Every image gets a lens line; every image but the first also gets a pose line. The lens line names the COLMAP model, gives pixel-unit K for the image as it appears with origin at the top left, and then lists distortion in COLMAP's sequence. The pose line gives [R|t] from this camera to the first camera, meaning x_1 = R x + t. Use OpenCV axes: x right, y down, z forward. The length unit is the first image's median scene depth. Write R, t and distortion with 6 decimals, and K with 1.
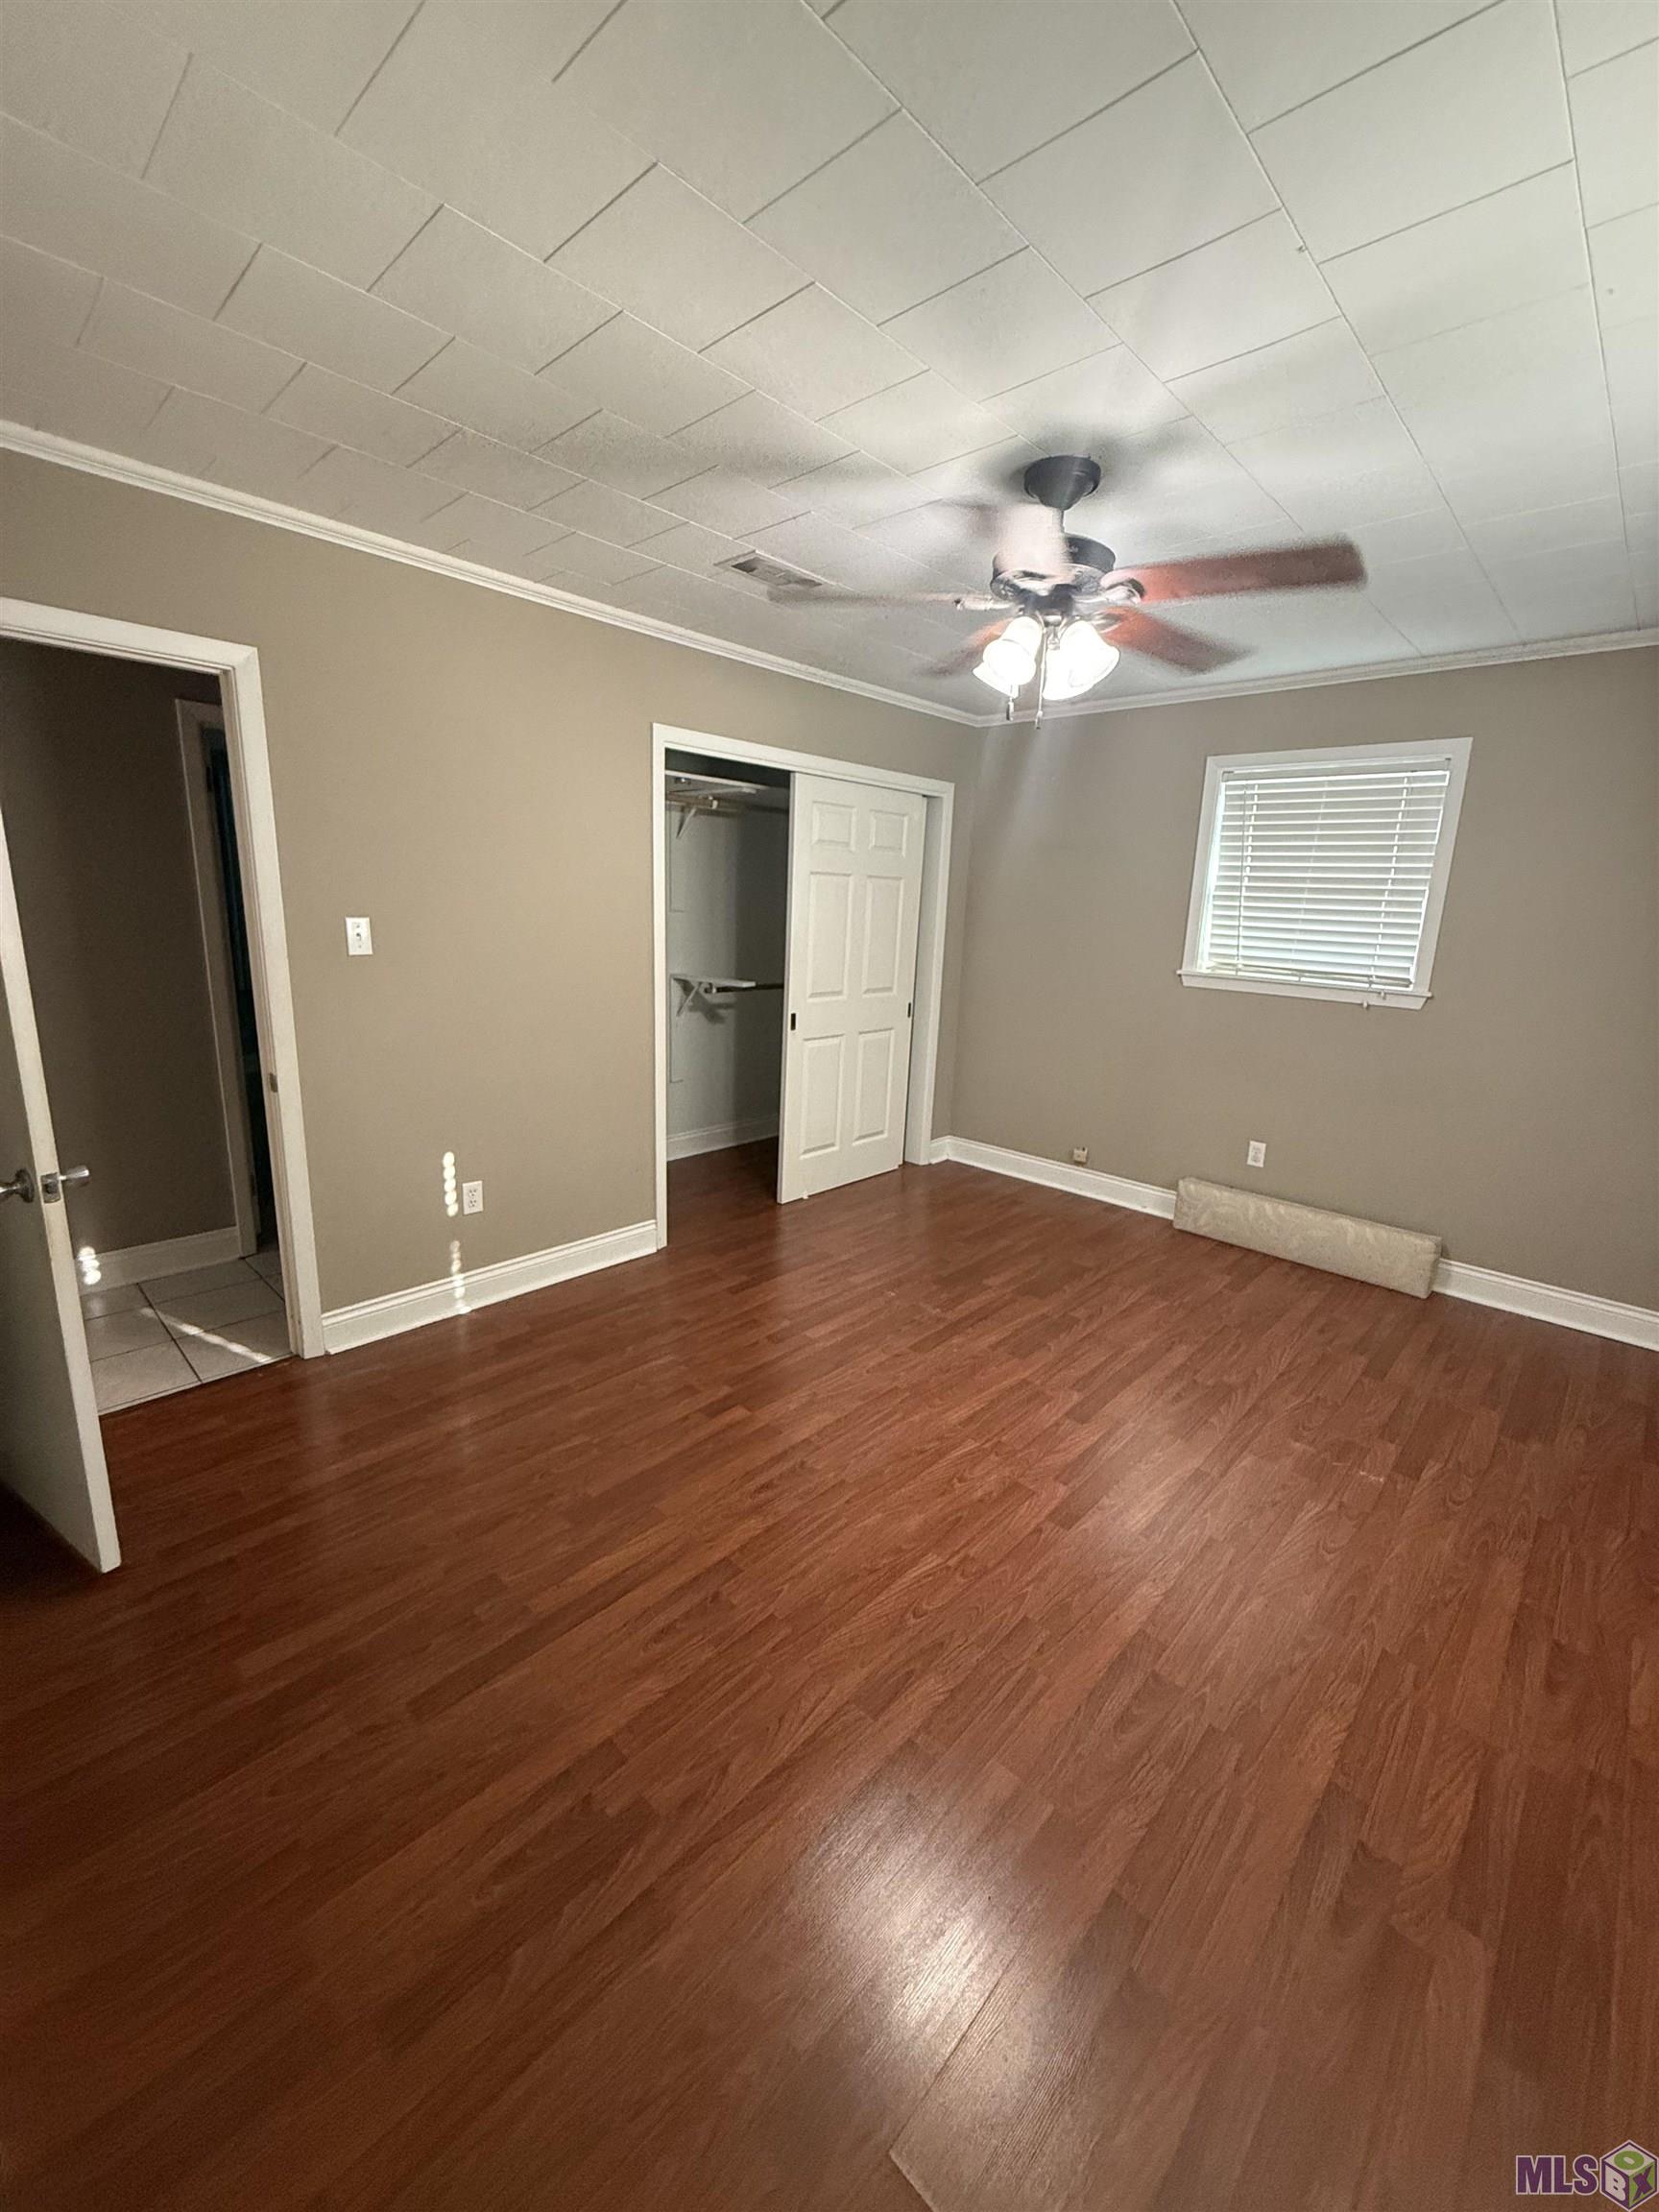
lens RADIAL K [[880.3, 0, 831.2], [0, 880.3, 1098.6], [0, 0, 1]] dist [-0.001056, 0.000953]
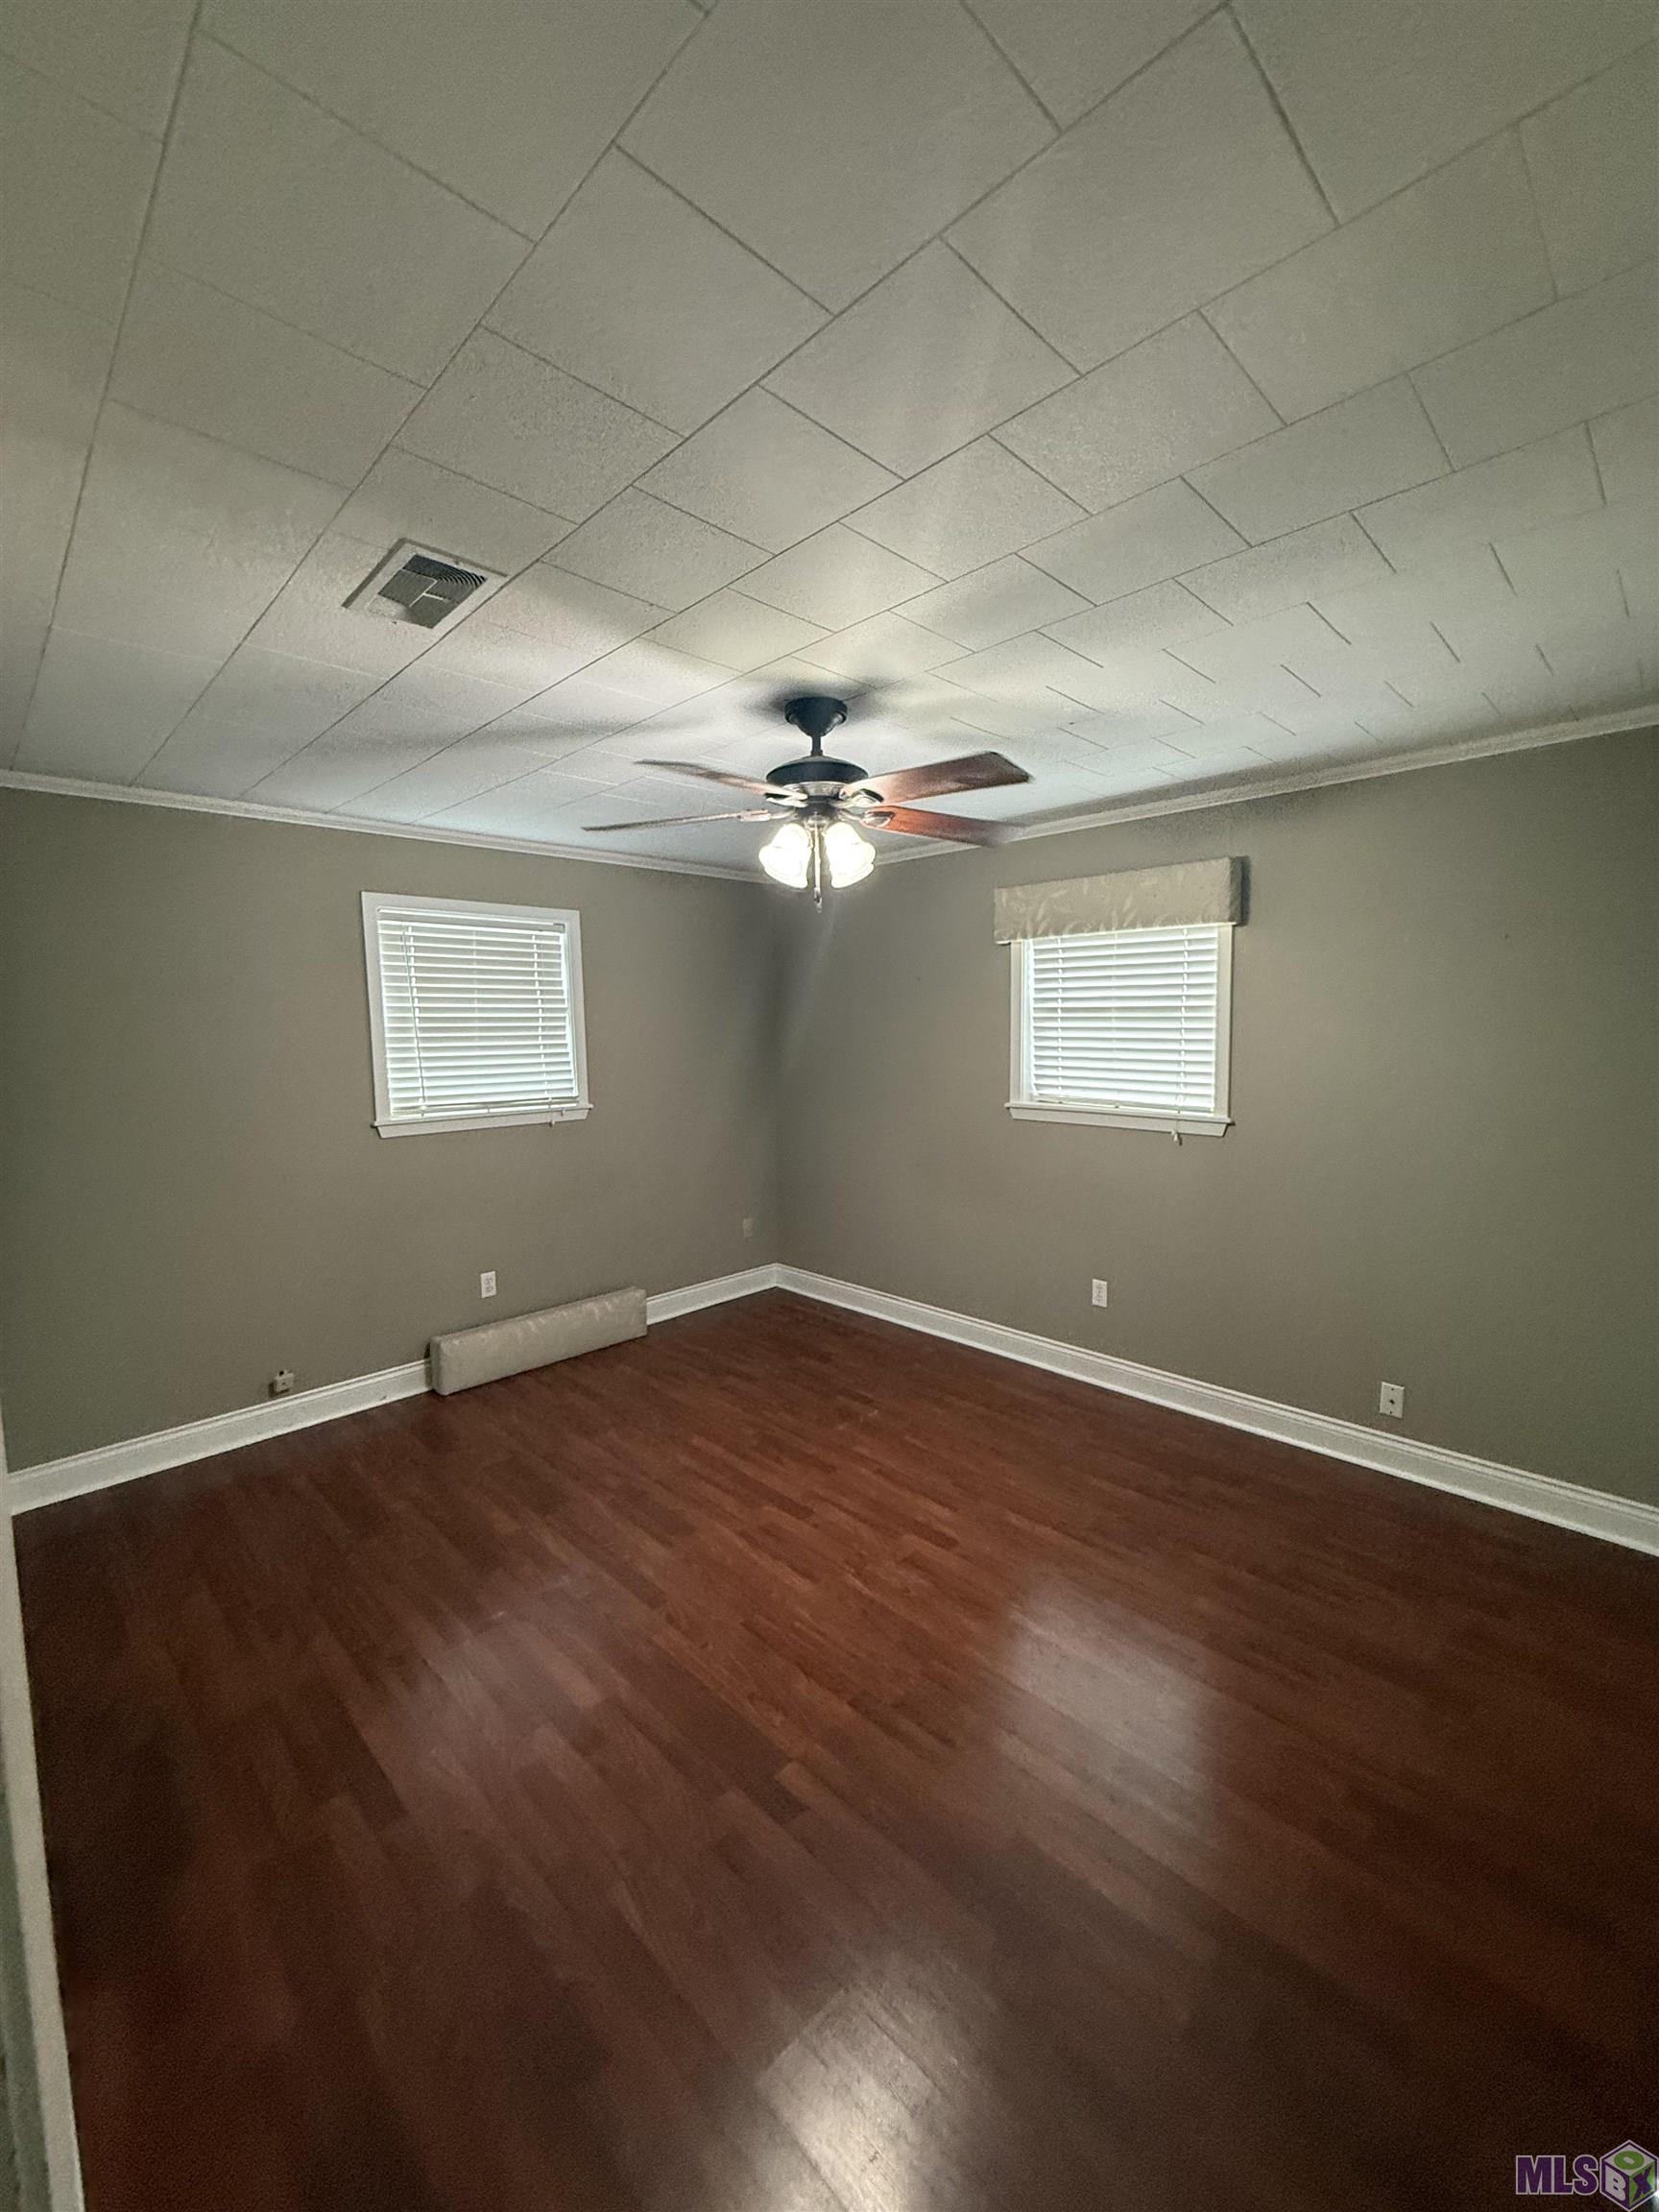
lens RADIAL K [[880.3, 0, 831.2], [0, 880.3, 1098.6], [0, 0, 1]] dist [-0.001056, 0.000953]
pose [[0.033604, -0.125232, 0.991558, -0.532985], [0.239459, 0.964230, 0.113666, -0.181552], [-0.970325, 0.233618, 0.062390, 0.560866]]
